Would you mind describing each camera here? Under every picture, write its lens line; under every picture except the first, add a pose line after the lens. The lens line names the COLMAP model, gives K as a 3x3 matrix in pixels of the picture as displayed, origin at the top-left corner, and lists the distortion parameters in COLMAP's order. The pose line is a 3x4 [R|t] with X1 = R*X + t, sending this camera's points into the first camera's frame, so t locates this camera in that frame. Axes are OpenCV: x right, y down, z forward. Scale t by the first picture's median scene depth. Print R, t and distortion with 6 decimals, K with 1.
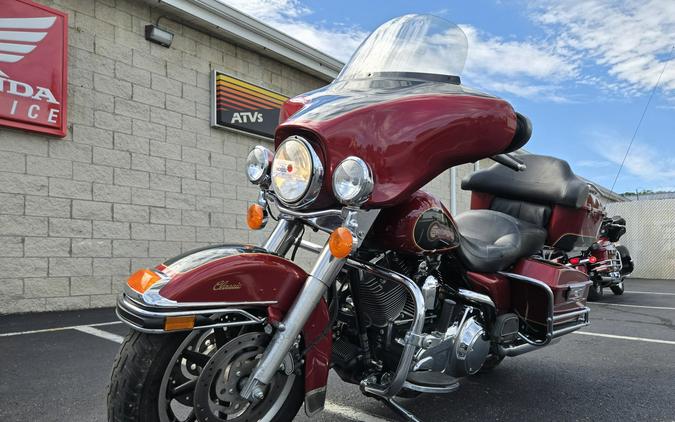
lens RADIAL K [[448.4, 0, 349.6], [0, 448.4, 249.6], [0, 0, 1]] dist [0.051451, -0.039565]
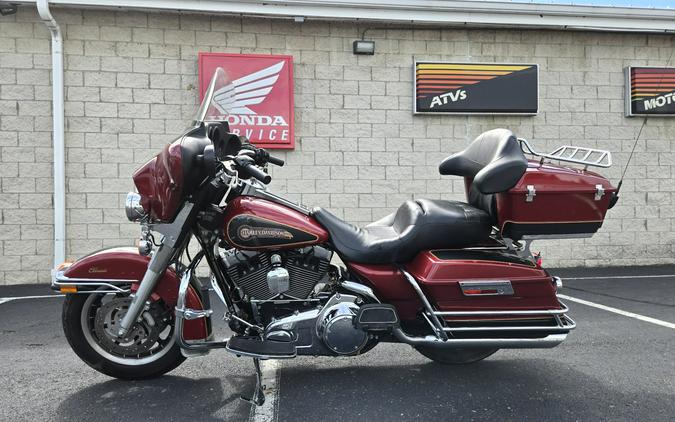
lens RADIAL K [[448.4, 0, 349.6], [0, 448.4, 249.6], [0, 0, 1]] dist [0.051451, -0.039565]
pose [[0.750547, 0.018403, -0.660561, 0.335554], [0.027332, 0.997892, 0.058856, -0.016069], [0.660252, -0.062228, 0.748462, 0.063824]]
